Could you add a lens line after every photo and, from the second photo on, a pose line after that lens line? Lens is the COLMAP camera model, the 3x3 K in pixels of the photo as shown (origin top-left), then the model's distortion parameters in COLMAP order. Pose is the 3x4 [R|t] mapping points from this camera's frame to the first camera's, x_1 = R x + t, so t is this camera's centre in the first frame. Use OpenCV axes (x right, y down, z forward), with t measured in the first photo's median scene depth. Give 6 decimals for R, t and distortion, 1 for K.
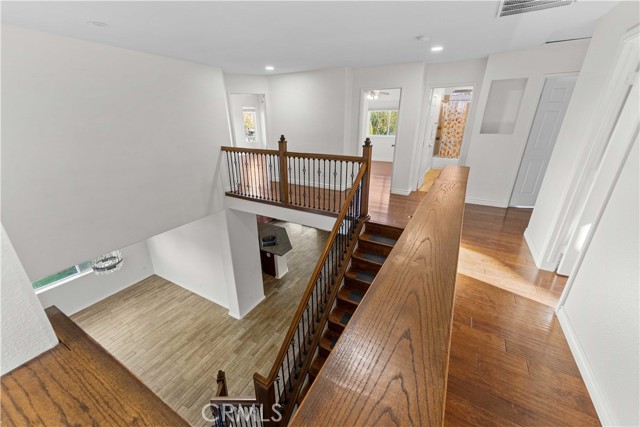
lens RADIAL K [[254.0, 0, 320.0], [0, 254.0, 212.1], [0, 0, 1]] dist [0.030921, -0.002701]
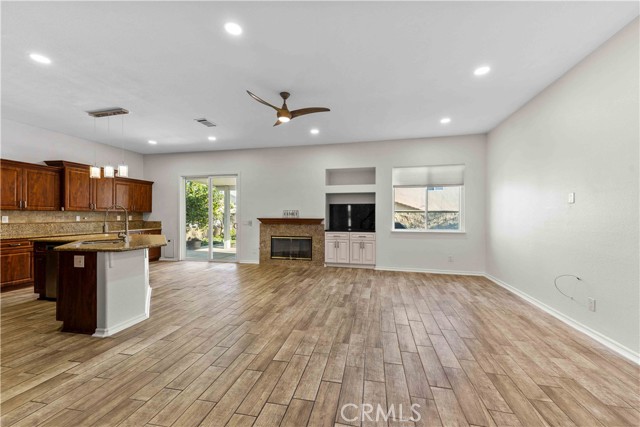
lens RADIAL K [[254.0, 0, 320.1], [0, 254.0, 214.0], [0, 0, 1]] dist [0.030921, -0.002701]
pose [[0.958673, 0.011687, 0.284272, 0.005940], [0.092501, 0.932071, -0.350268, 0.351297], [-0.269055, 0.362088, 0.892469, 0.786996]]
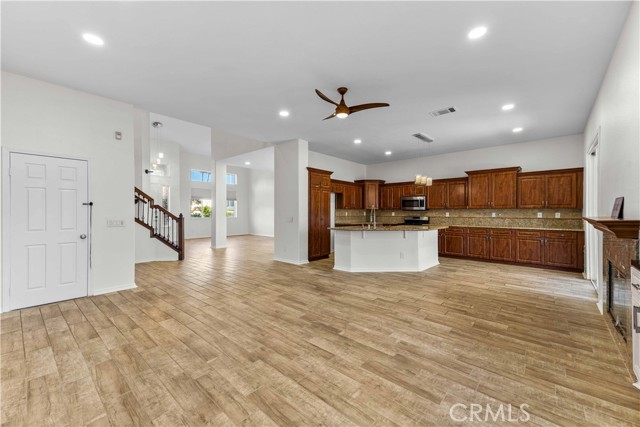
lens RADIAL K [[254.0, 0, 320.8], [0, 254.0, 212.3], [0, 0, 1]] dist [0.030921, -0.002701]
pose [[-0.204547, 0.009458, -0.978811, 0.696813], [-0.347983, 0.933930, 0.081744, 0.104721], [0.914915, 0.357330, -0.187741, 1.416649]]
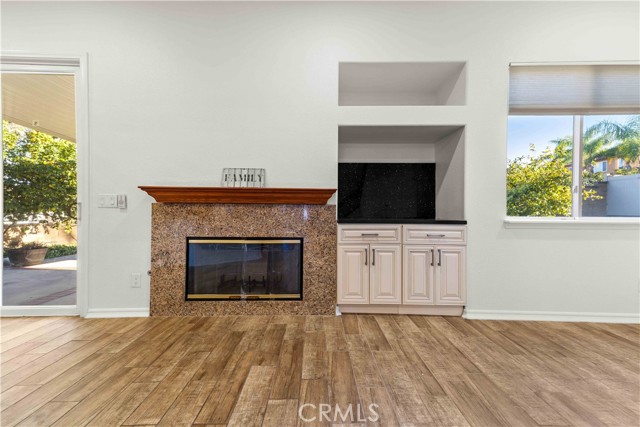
lens RADIAL K [[254.0, 0, 320.2], [0, 254.0, 211.5], [0, 0, 1]] dist [0.030921, -0.002701]
pose [[0.869741, 0.012279, 0.493356, 0.098248], [0.166584, 0.933712, -0.316910, 0.163367], [-0.464543, 0.357814, 0.810042, 1.407637]]
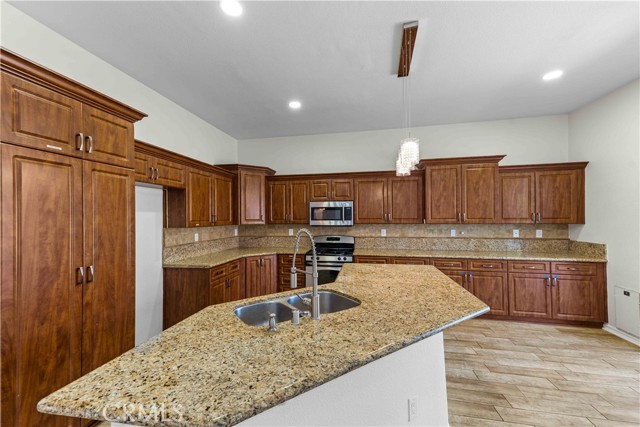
lens RADIAL K [[254.0, 0, 316.6], [0, 254.0, 215.8], [0, 0, 1]] dist [0.030921, -0.002701]
pose [[0.313078, 0.003758, -0.949720, -0.027676], [-0.333662, 0.936682, -0.106286, 0.098581], [0.889186, 0.350162, 0.294509, 1.344171]]
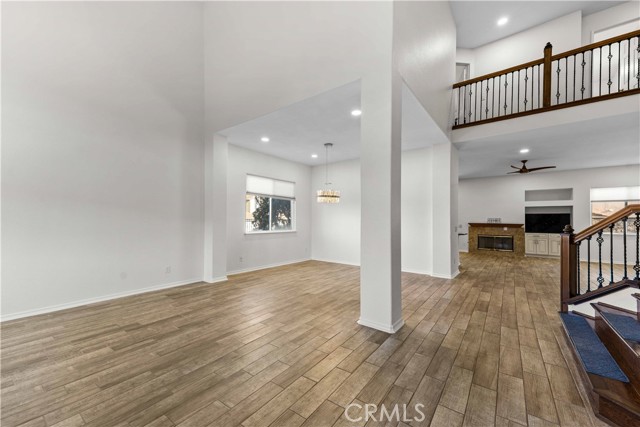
lens RADIAL K [[254.0, 0, 314.4], [0, 254.0, 215.3], [0, 0, 1]] dist [0.030921, -0.002701]
pose [[0.988287, 0.010382, -0.152254, -0.693166], [-0.066675, 0.926796, -0.369598, 0.620572], [0.137271, 0.375420, 0.916633, 0.089893]]
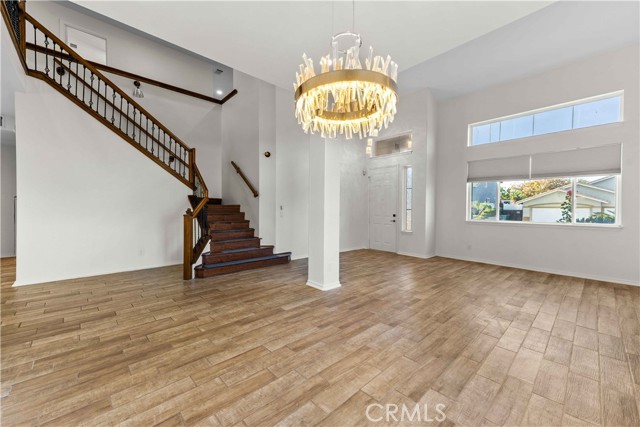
lens RADIAL K [[254.0, 0, 319.5], [0, 254.0, 210.1], [0, 0, 1]] dist [0.030921, -0.002701]
pose [[-0.950326, -0.003852, 0.311232, -0.837380], [0.110472, 0.930649, 0.348839, 0.199166], [-0.290991, 0.365893, -0.883995, 1.195539]]
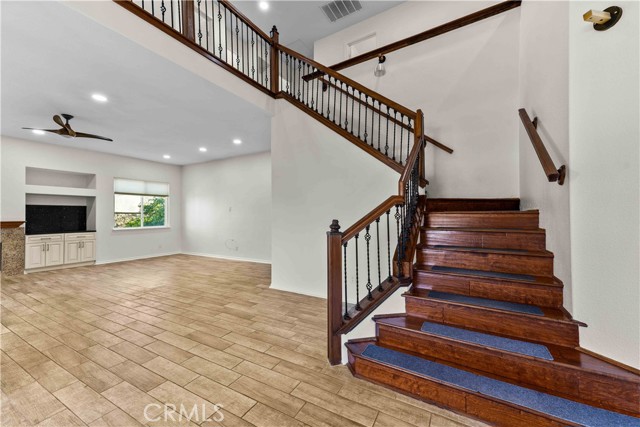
lens RADIAL K [[254.0, 0, 320.6], [0, 254.0, 212.3], [0, 0, 1]] dist [0.030921, -0.002701]
pose [[0.020546, 0.017927, 0.999628, -0.625892], [0.363008, 0.931473, -0.024166, 0.398054], [-0.931559, 0.363370, 0.012630, 0.671468]]
